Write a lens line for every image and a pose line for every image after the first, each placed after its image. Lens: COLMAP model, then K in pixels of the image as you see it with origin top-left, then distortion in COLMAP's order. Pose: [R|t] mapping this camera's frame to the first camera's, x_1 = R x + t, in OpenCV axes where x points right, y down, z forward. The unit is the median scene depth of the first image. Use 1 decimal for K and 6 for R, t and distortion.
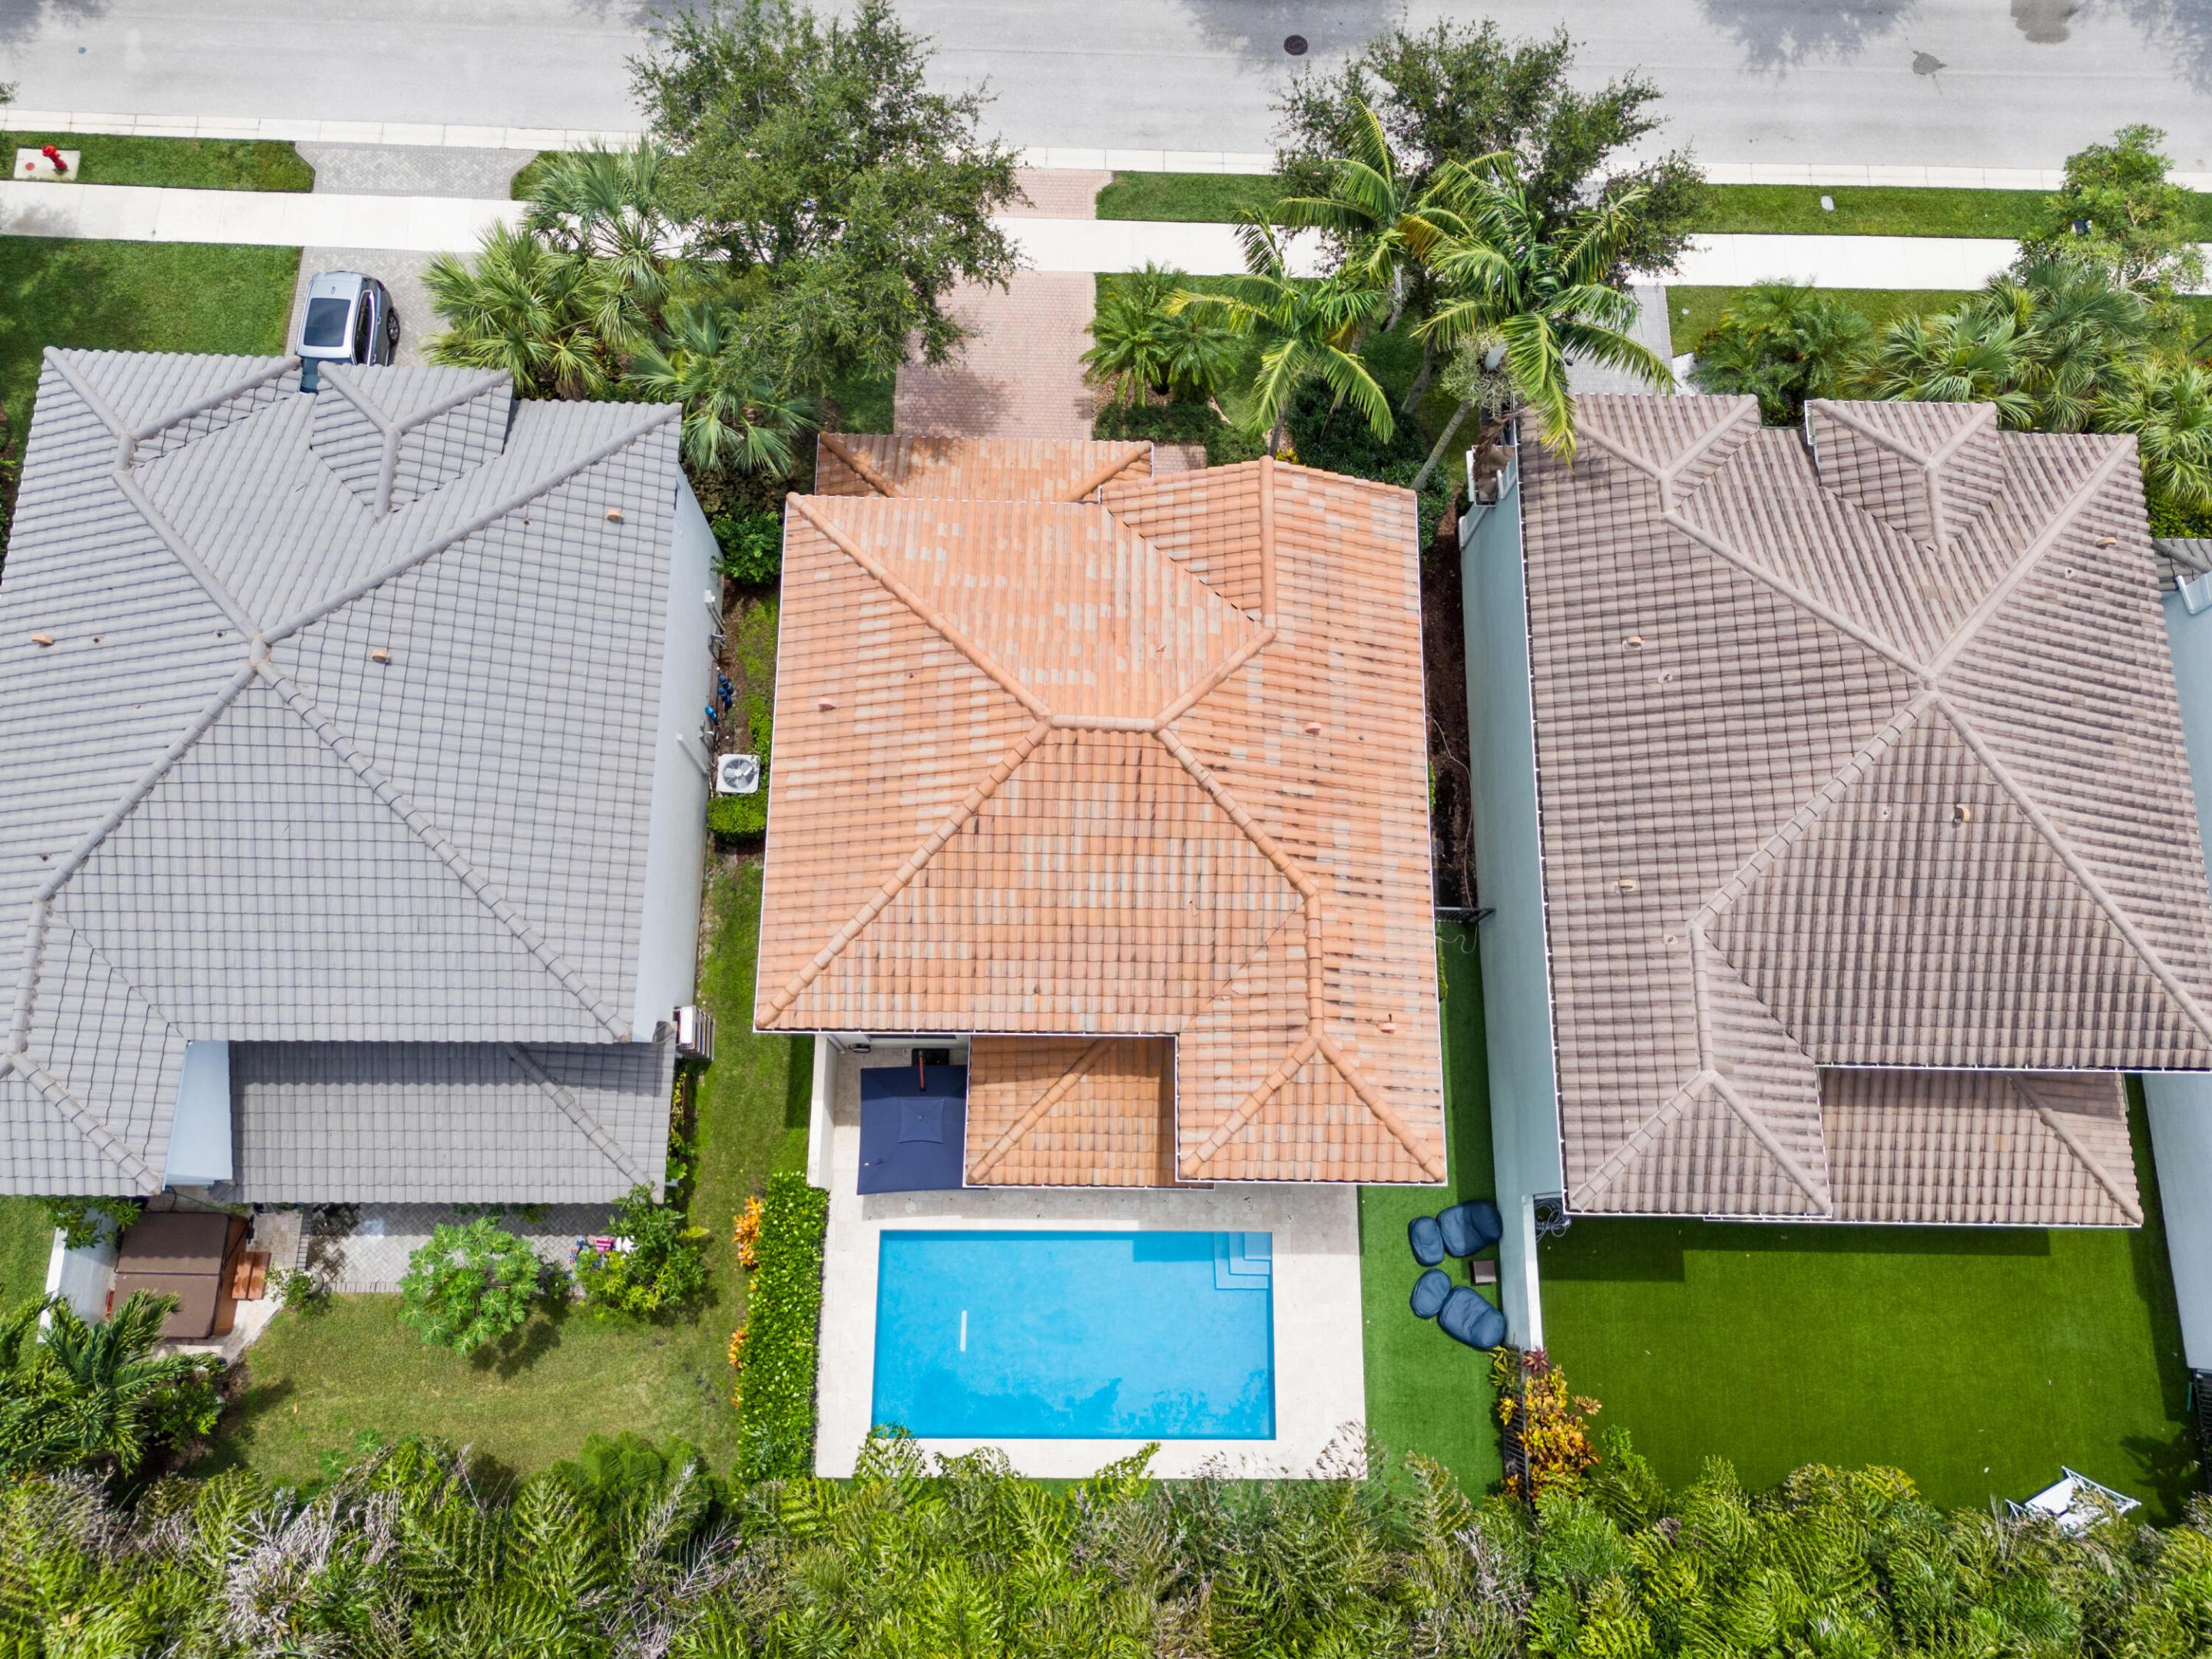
lens RADIAL K [[1676.6, 0, 1101.6], [0, 1676.6, 809.7], [0, 0, 1]] dist [0.053650, -0.039015]
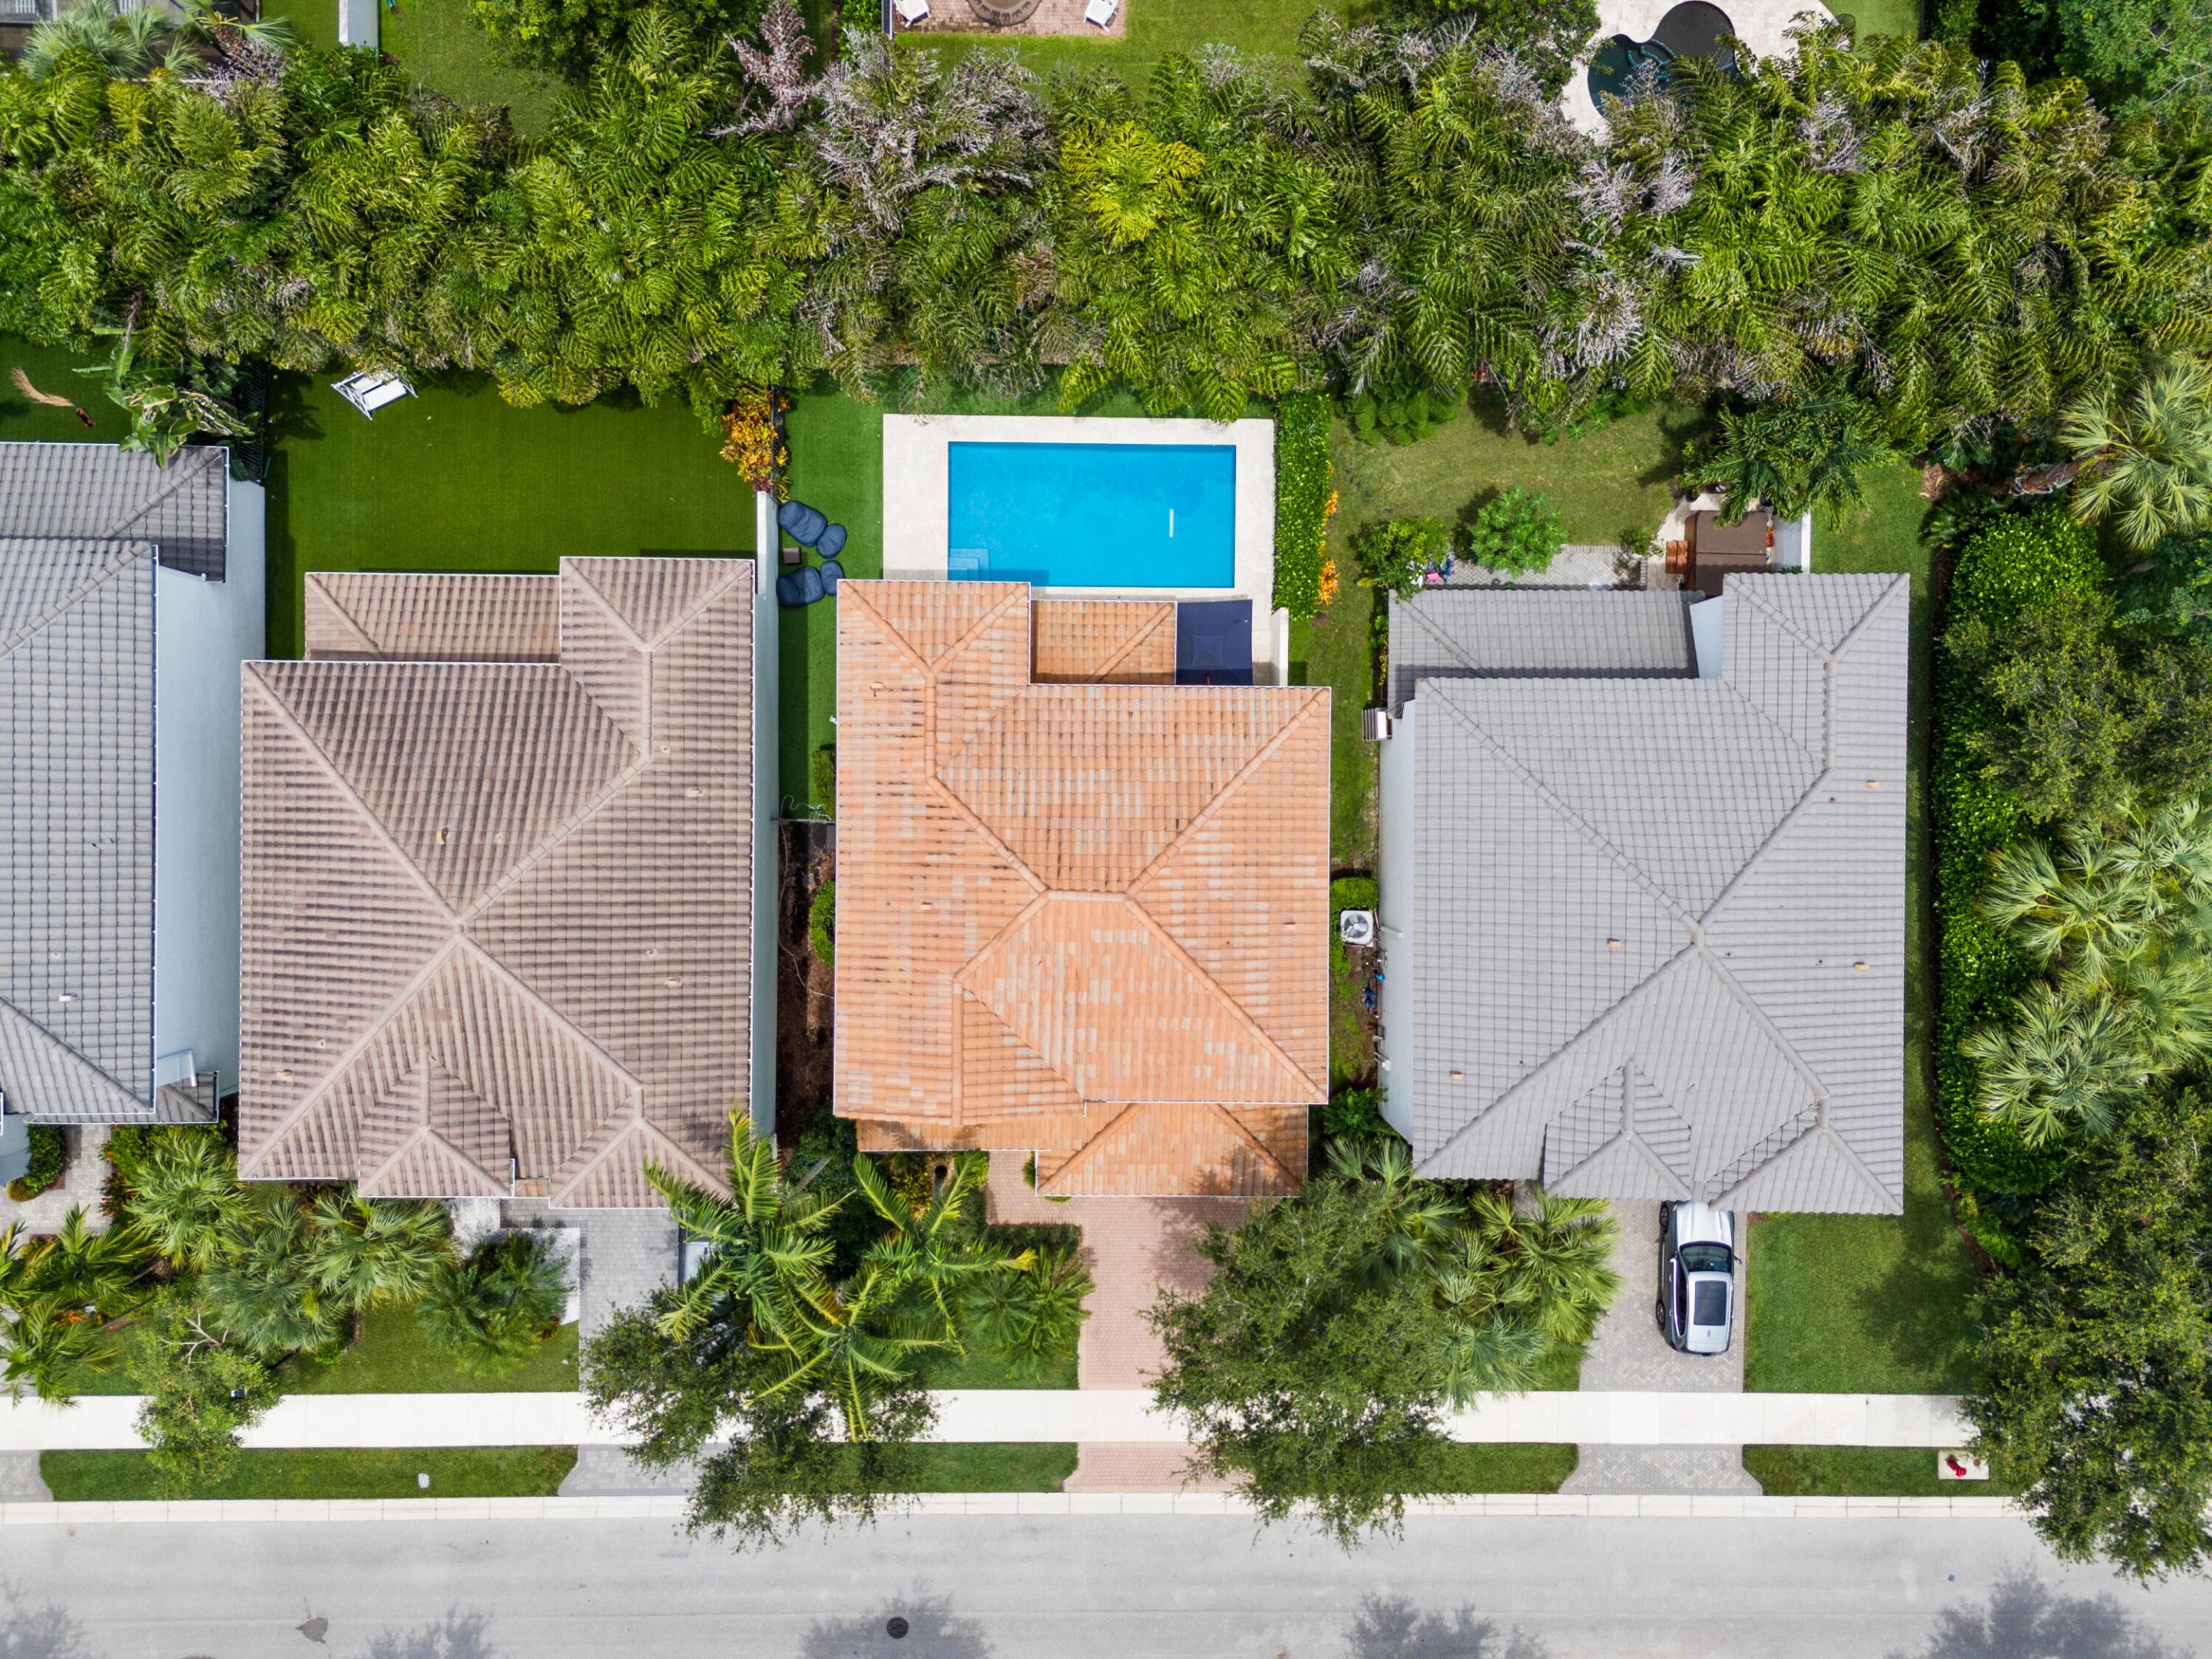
lens RADIAL K [[1676.6, 0, 1101.6], [0, 1676.6, 809.7], [0, 0, 1]] dist [0.053650, -0.039015]
pose [[-0.998413, 0.001707, -0.056286, 0.058330], [-0.016065, -0.966634, 0.255657, -0.298005], [-0.053971, 0.256156, 0.965128, -0.290098]]
